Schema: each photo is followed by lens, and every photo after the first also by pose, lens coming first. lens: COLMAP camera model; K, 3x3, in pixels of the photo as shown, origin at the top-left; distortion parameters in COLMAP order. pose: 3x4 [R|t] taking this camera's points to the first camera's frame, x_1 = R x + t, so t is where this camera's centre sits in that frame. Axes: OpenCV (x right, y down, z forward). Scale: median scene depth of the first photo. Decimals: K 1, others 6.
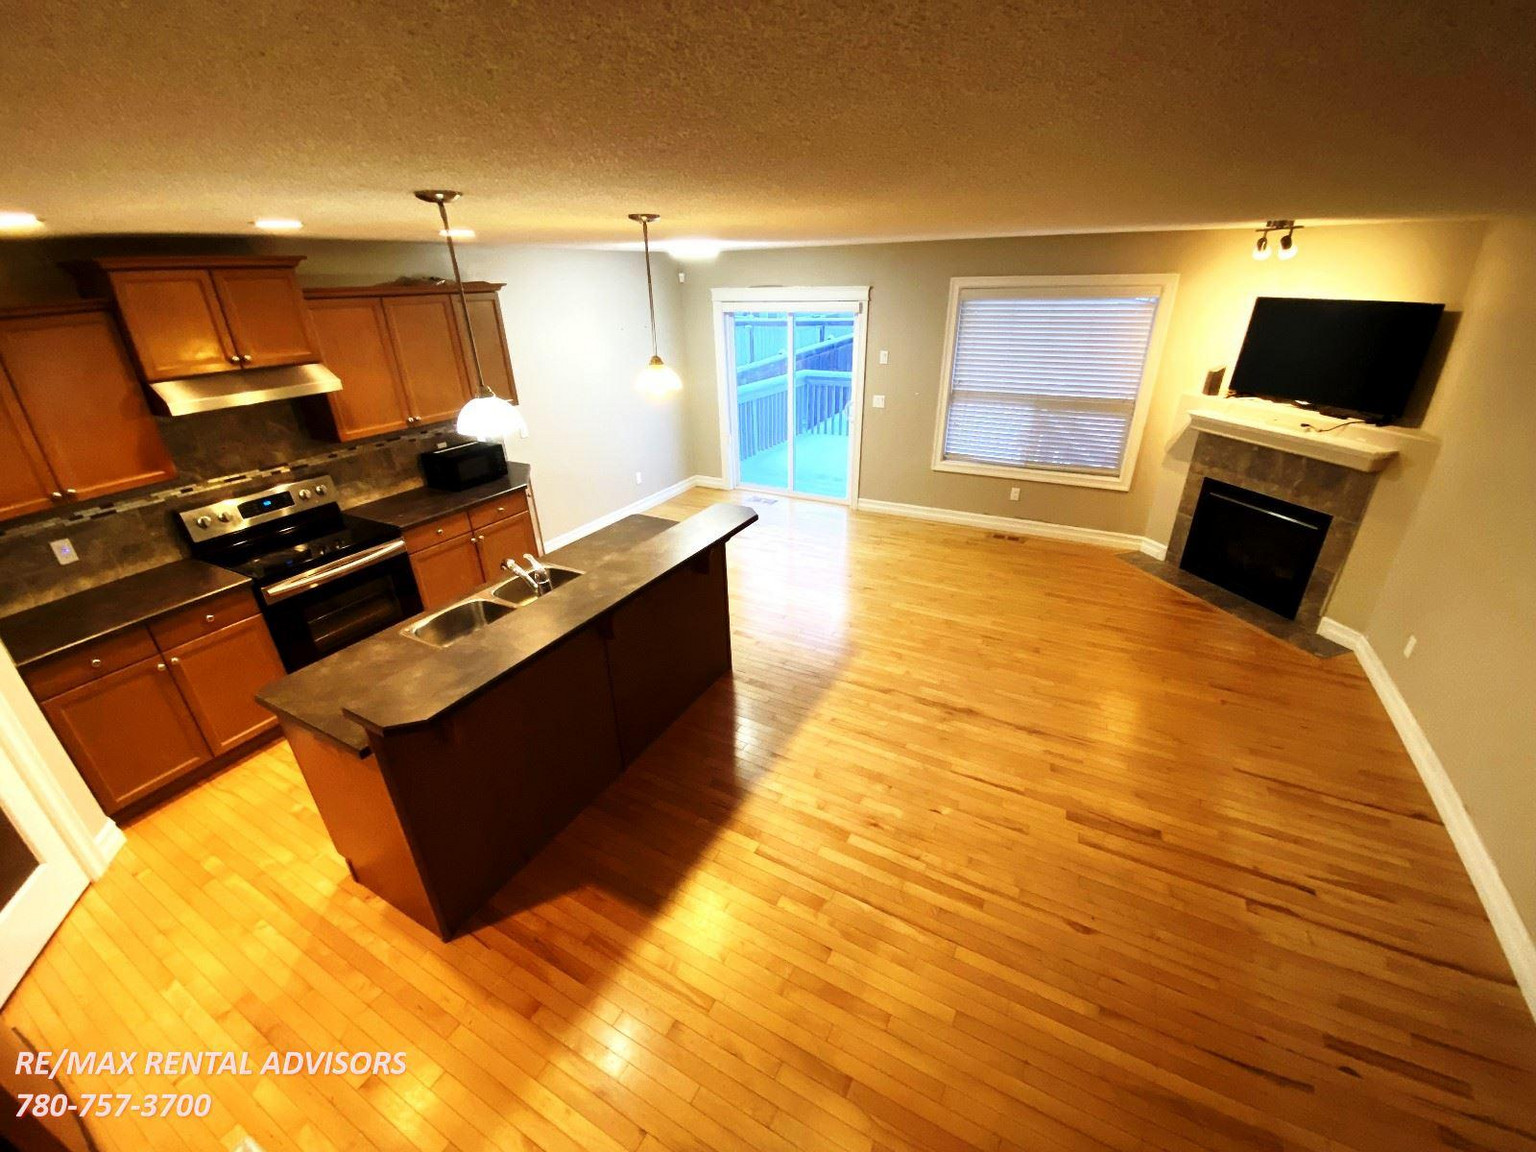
lens RADIAL K [[638.7, 0, 768.0], [0, 638.7, 576.0], [0, 0, 1]] dist [-0.001416, -0.015379]
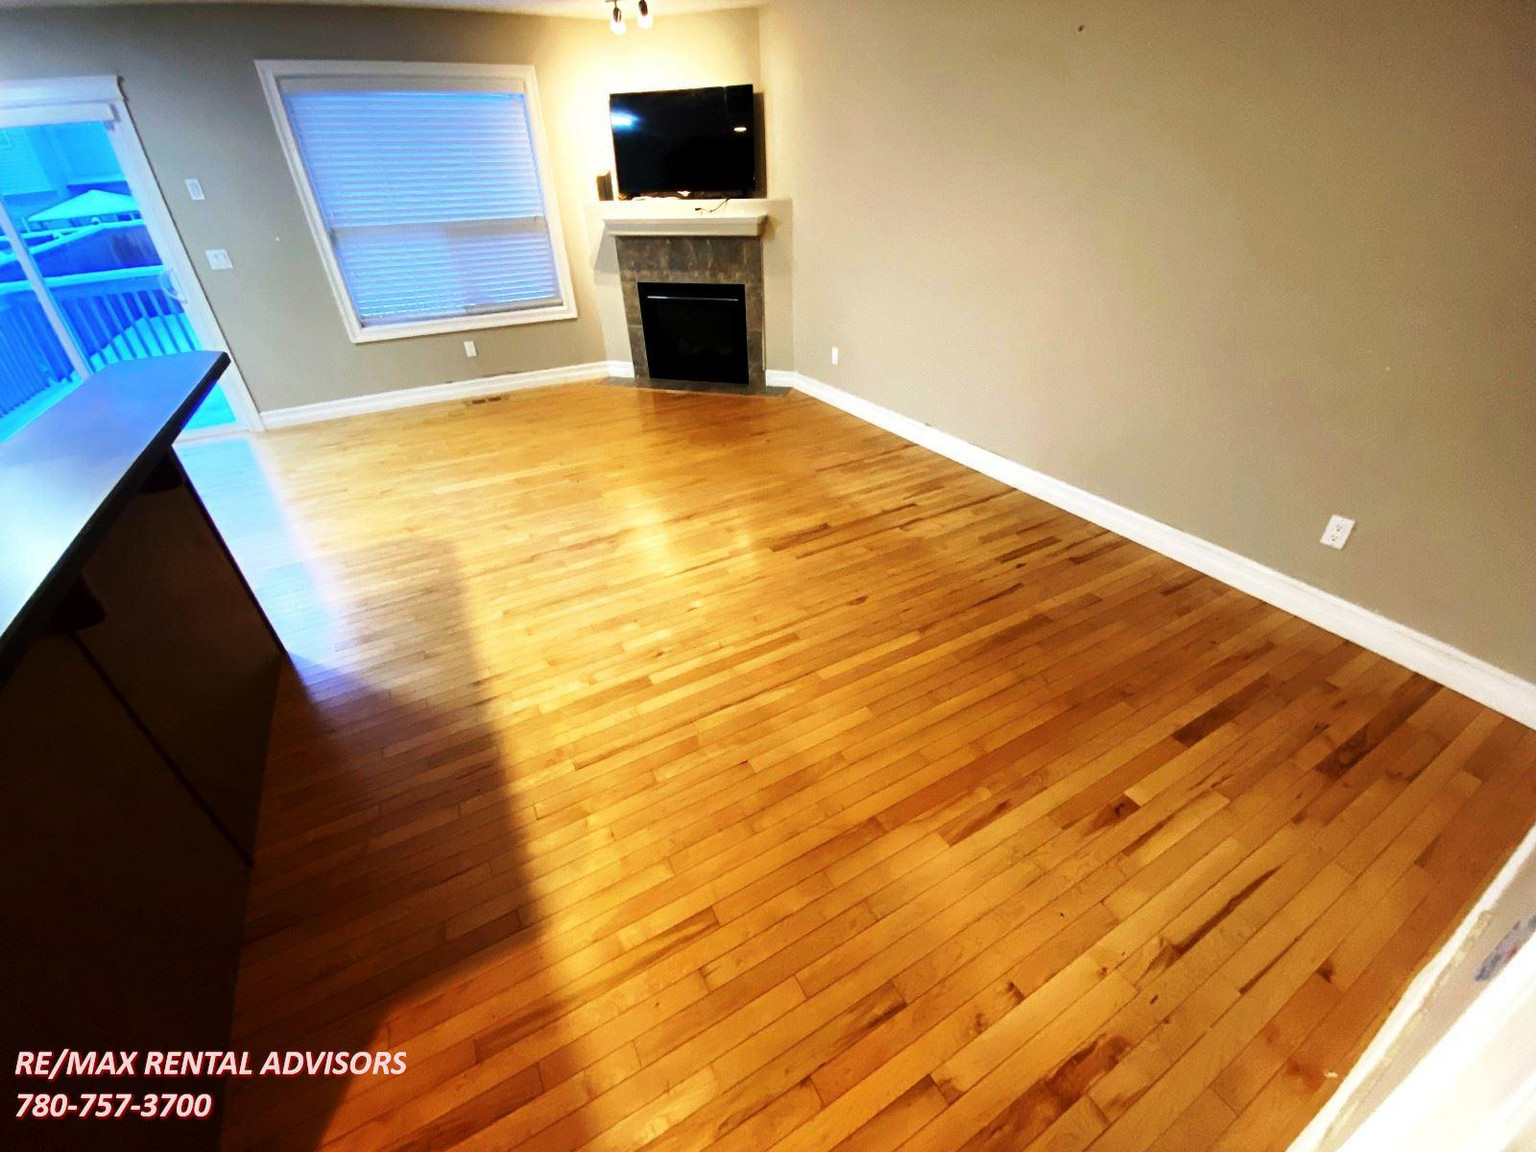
lens RADIAL K [[626.4, 0, 768.0], [0, 626.4, 576.0], [0, 0, 1]] dist [0.053889, -0.038874]
pose [[0.515826, -0.444477, 0.732368, -0.289755], [0.384581, 0.884039, 0.265657, 0.117021], [-0.765520, 0.144622, 0.626947, 0.311006]]
